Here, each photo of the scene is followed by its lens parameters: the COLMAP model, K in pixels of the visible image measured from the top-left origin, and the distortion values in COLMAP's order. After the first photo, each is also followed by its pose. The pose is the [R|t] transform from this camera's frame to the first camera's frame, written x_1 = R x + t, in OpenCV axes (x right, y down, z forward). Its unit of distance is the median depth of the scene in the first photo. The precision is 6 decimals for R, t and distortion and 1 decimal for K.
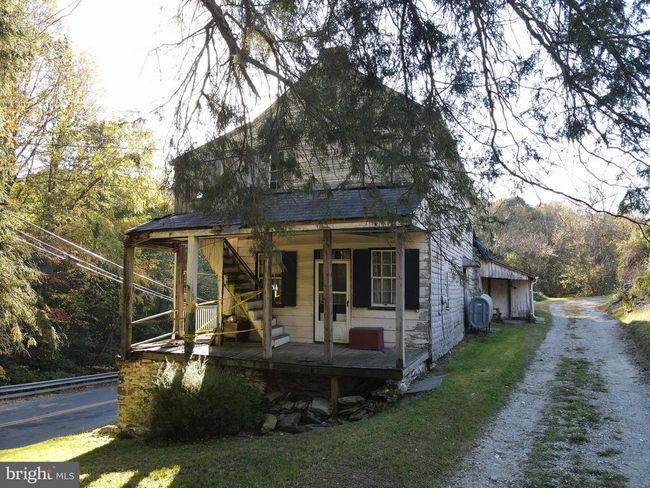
lens RADIAL K [[475.4, 0, 323.2], [0, 475.4, 244.1], [0, 0, 1]] dist [0.010181, -0.004027]
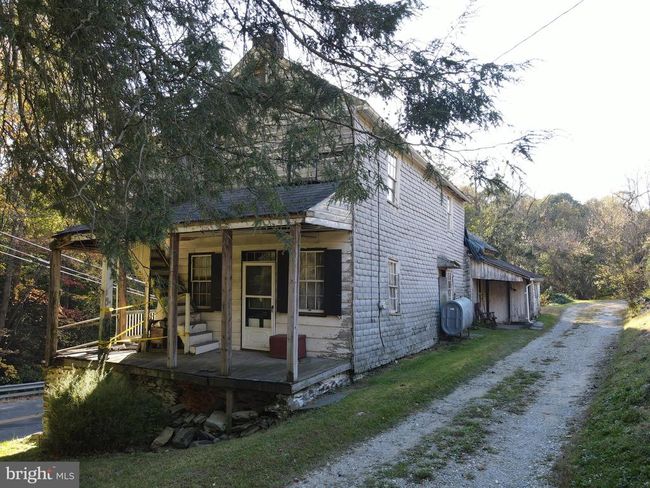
lens RADIAL K [[475.4, 0, 326.2], [0, 475.4, 244.9], [0, 0, 1]] dist [0.010181, -0.004027]
pose [[0.995386, -0.009054, -0.095527, 0.267489], [0.009095, 0.999959, -0.000006, 0.001211], [0.095523, -0.000863, 0.995427, 0.091089]]
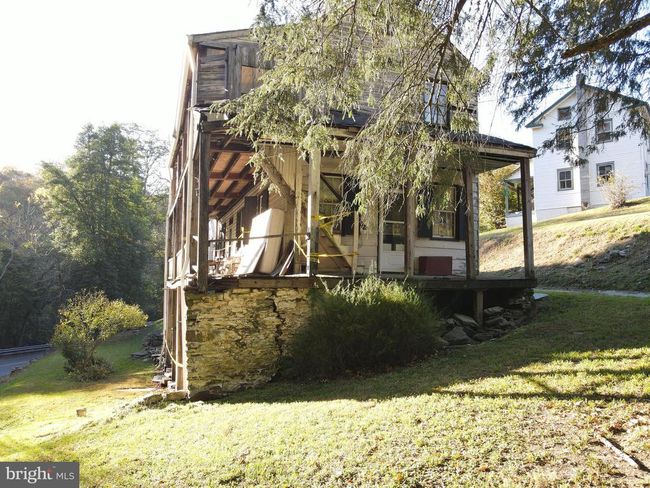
lens RADIAL K [[475.4, 0, 325.4], [0, 475.4, 244.8], [0, 0, 1]] dist [0.010181, -0.004027]
pose [[0.740455, 0.059447, 0.669472, -0.839005], [-0.064173, 0.997783, -0.017622, 0.195090], [-0.669036, -0.029914, 0.742628, 0.402274]]
